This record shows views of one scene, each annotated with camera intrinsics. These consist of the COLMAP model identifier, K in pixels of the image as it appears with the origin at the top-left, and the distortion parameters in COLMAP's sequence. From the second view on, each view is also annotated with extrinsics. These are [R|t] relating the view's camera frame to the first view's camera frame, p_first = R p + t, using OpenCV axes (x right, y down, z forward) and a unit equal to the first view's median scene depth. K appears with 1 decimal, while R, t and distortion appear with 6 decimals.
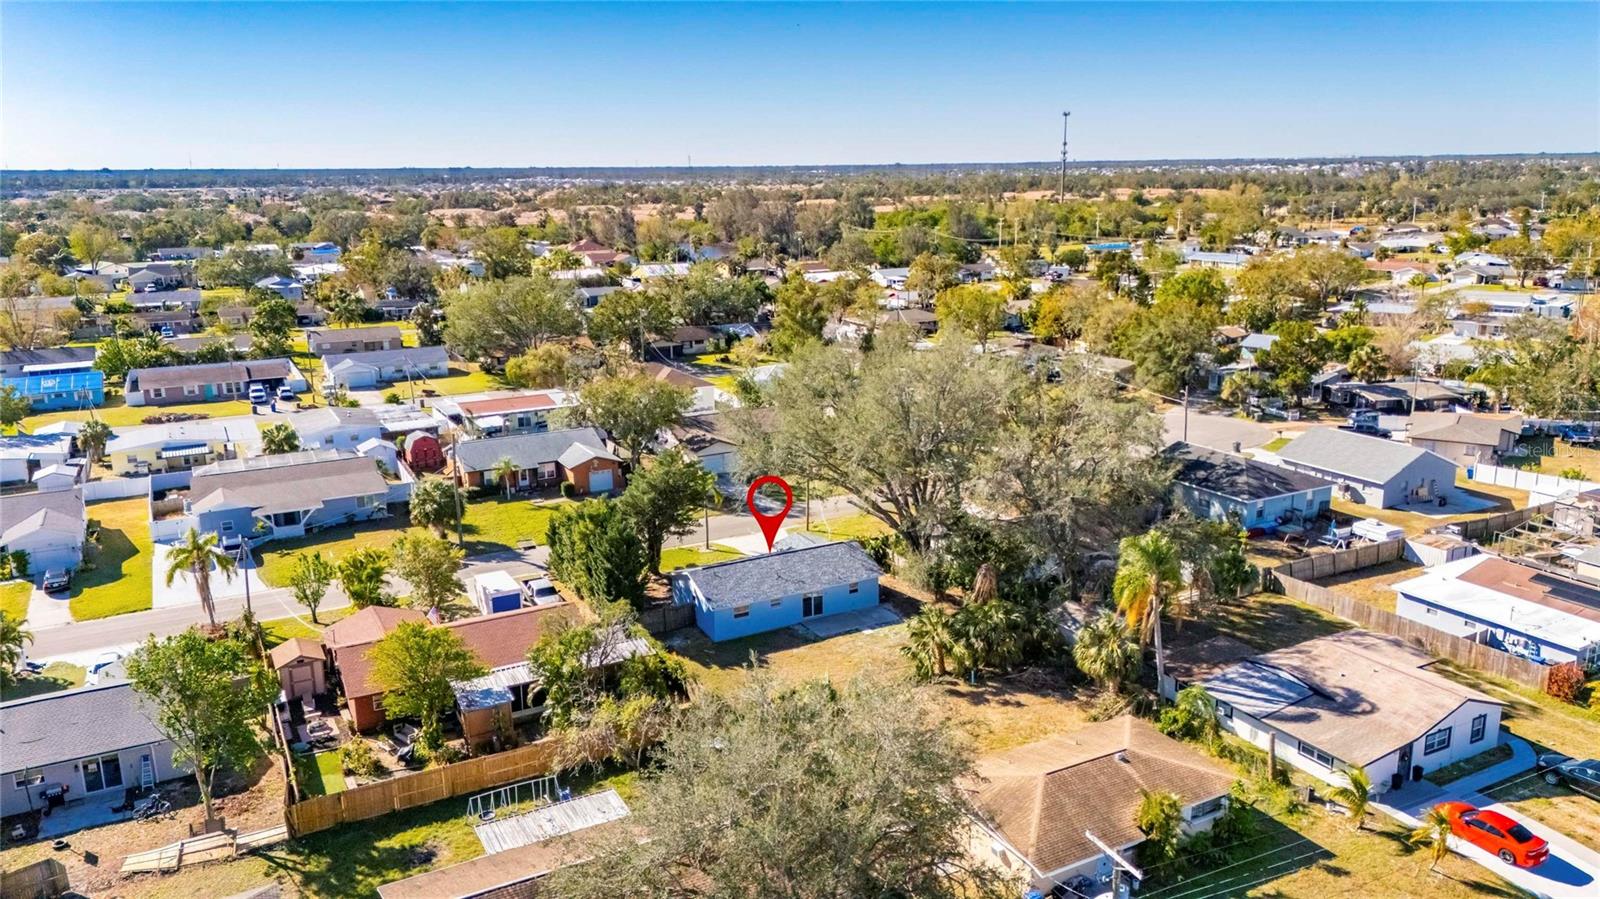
lens RADIAL K [[1158.9, 0, 800.0], [0, 1158.9, 449.5], [0, 0, 1]] dist [0.076836, -0.062807]
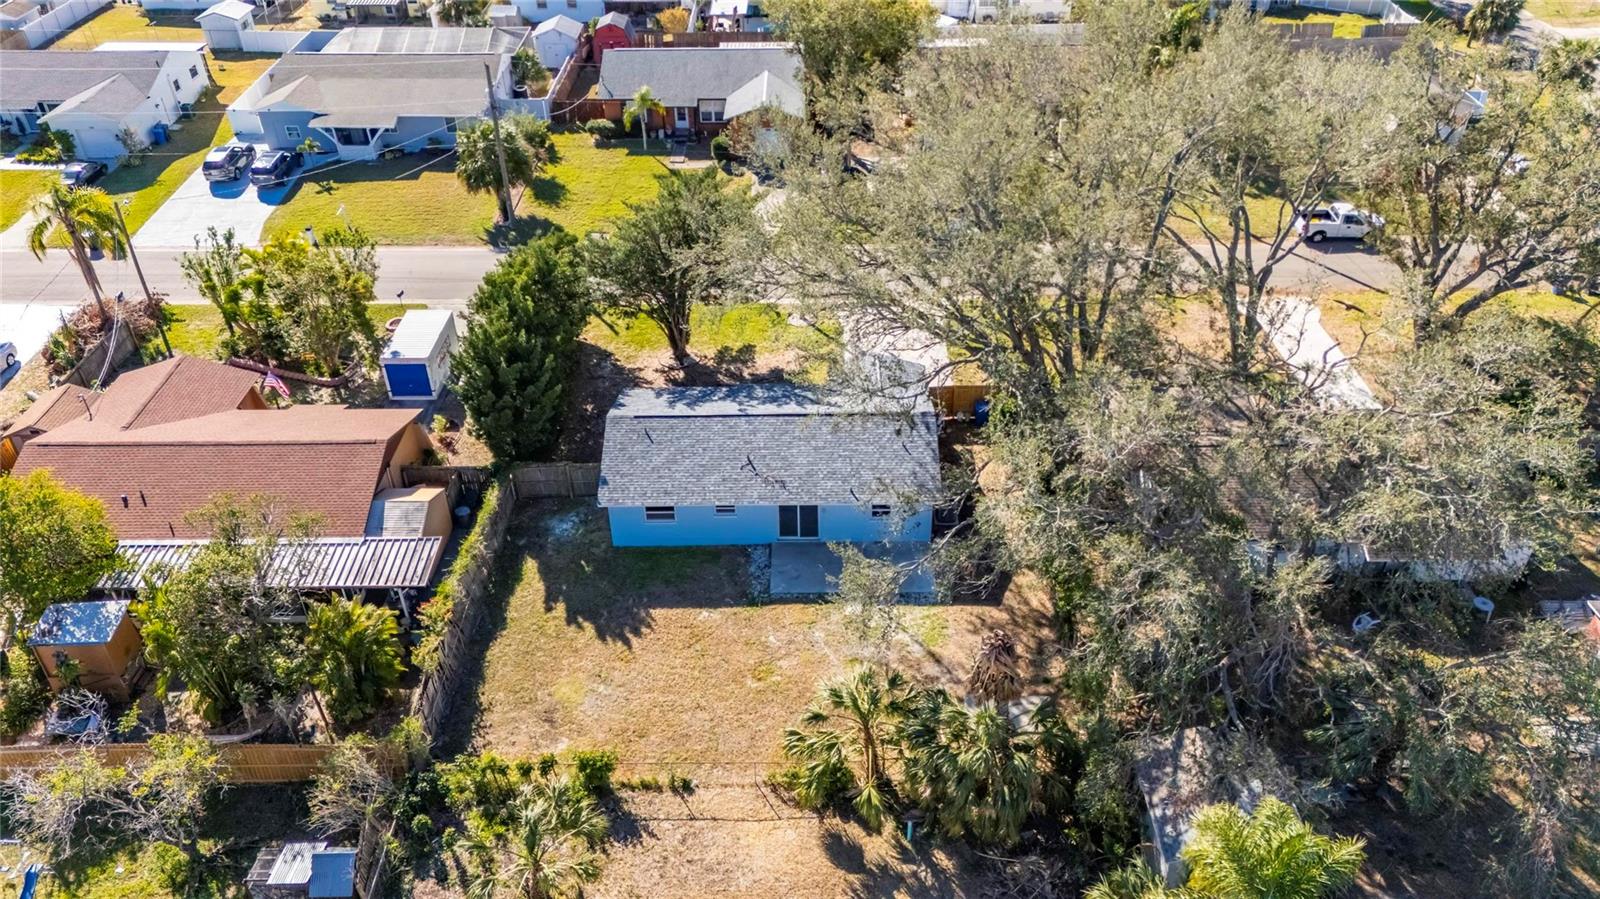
lens RADIAL K [[1158.9, 0, 800.0], [0, 1158.9, 449.5], [0, 0, 1]] dist [0.076836, -0.062807]
pose [[0.879697, 0.283770, -0.381586, 0.178545], [-0.111490, 0.903145, 0.414607, -0.109683], [0.462280, -0.322185, 0.826132, 0.436214]]
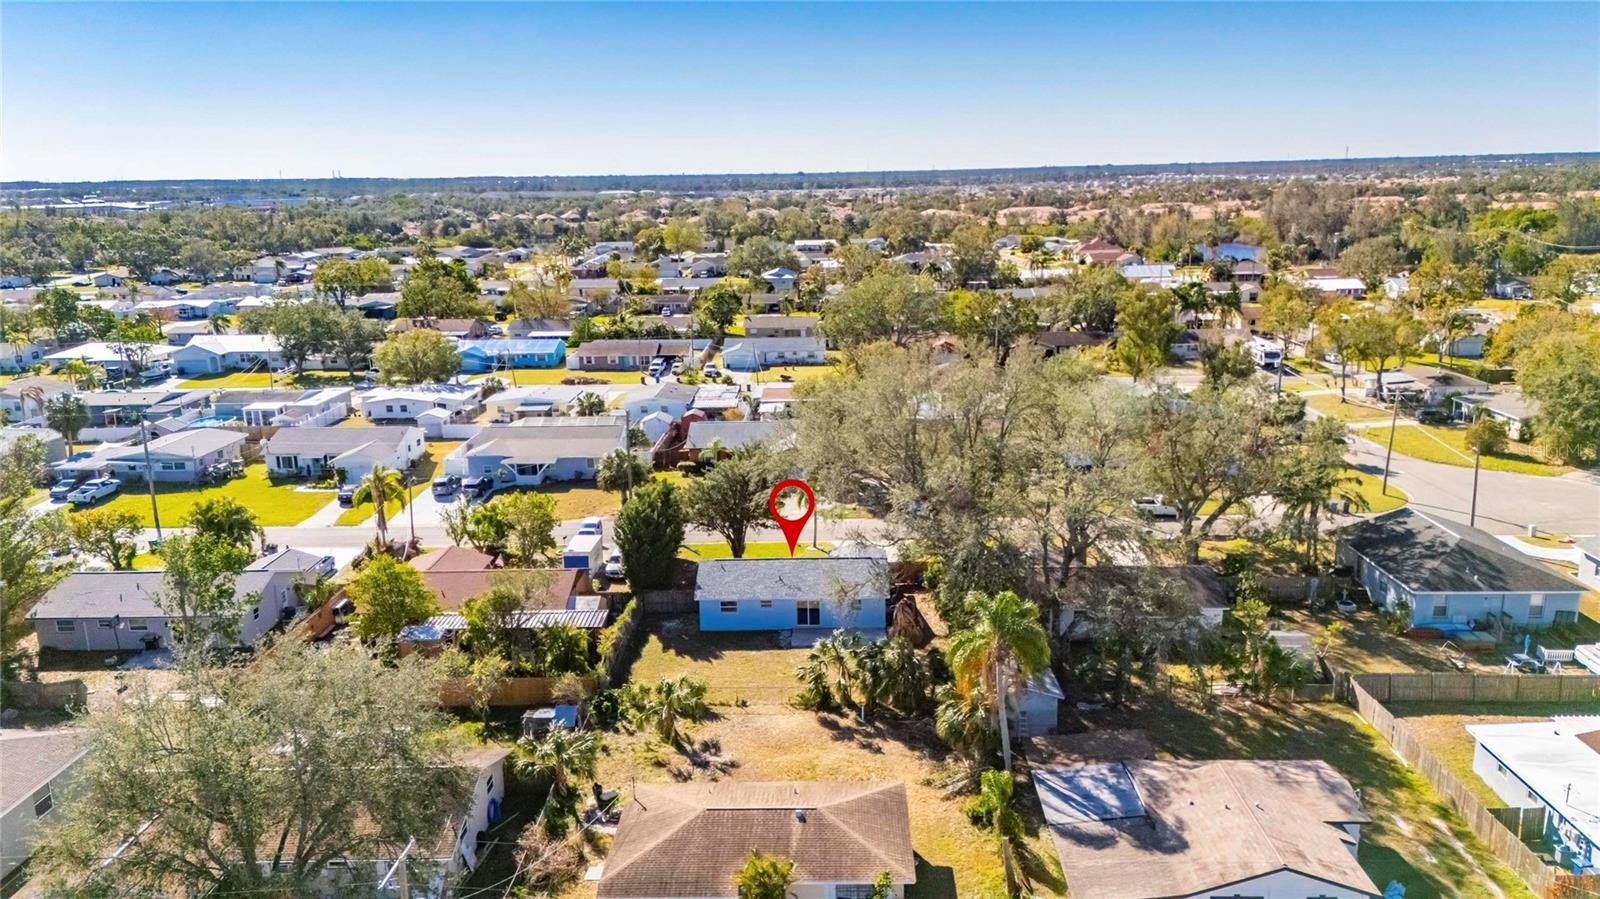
lens RADIAL K [[1158.9, 0, 800.0], [0, 1158.9, 449.5], [0, 0, 1]] dist [0.076836, -0.062807]
pose [[0.866227, 0.110603, -0.487255, 0.381984], [-0.109423, 0.993512, 0.030991, -0.028297], [0.487522, 0.026471, 0.872709, 0.104443]]
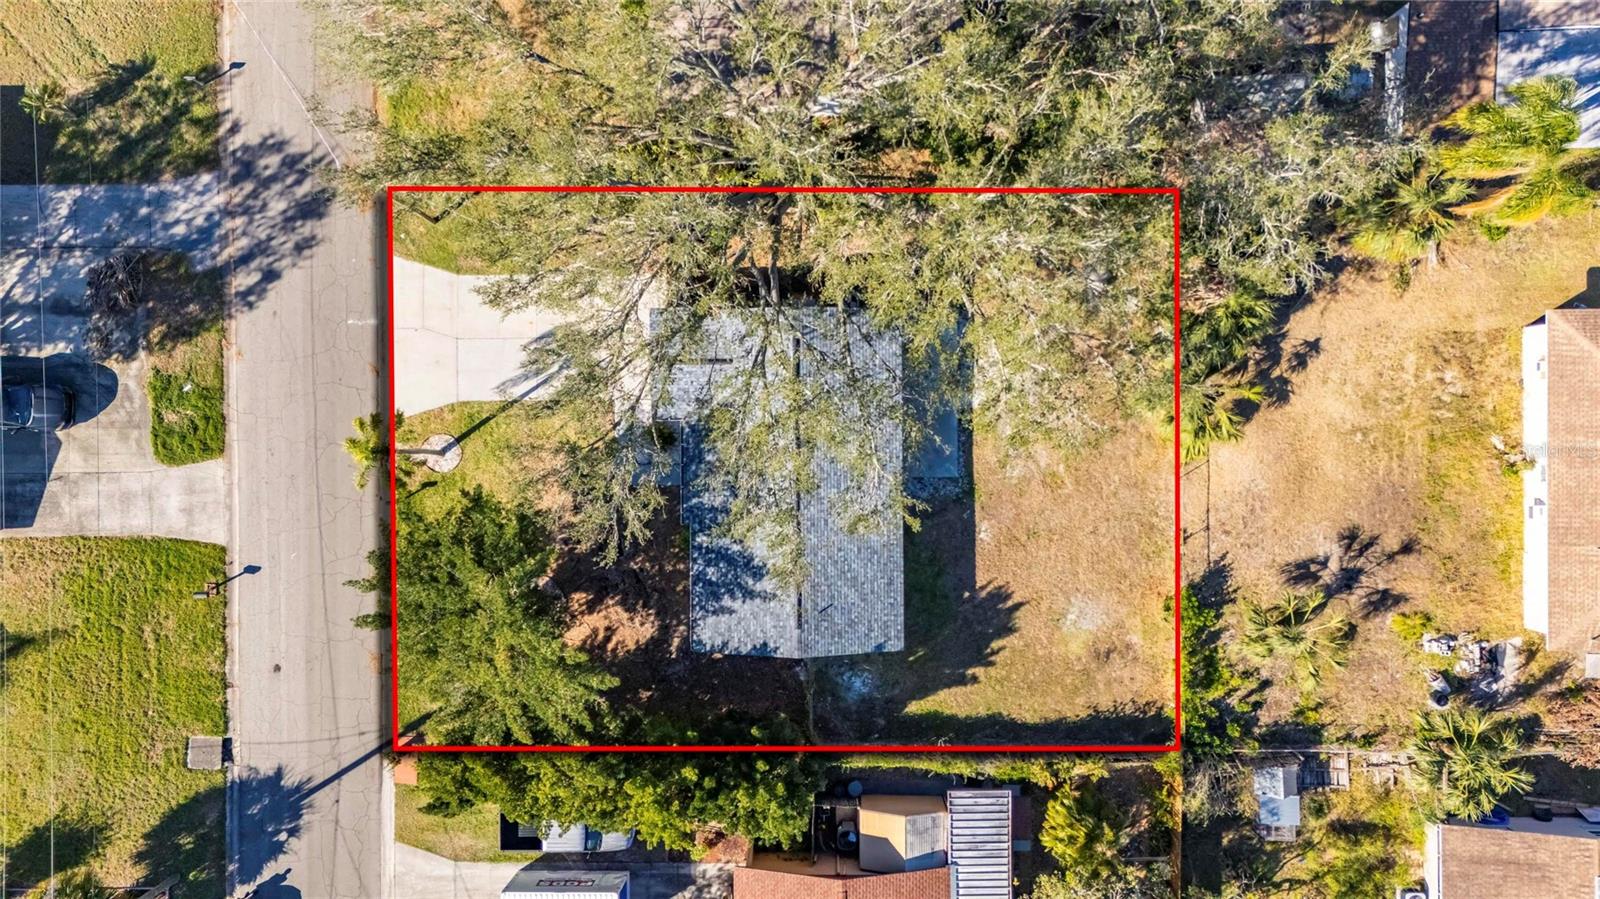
lens RADIAL K [[1158.9, 0, 800.0], [0, 1158.9, 449.5], [0, 0, 1]] dist [0.076836, -0.062807]
pose [[0.463248, -0.886155, -0.011396, -0.000725], [0.227967, 0.106727, 0.967802, -0.356485], [-0.856407, -0.450930, 0.251455, 0.721574]]
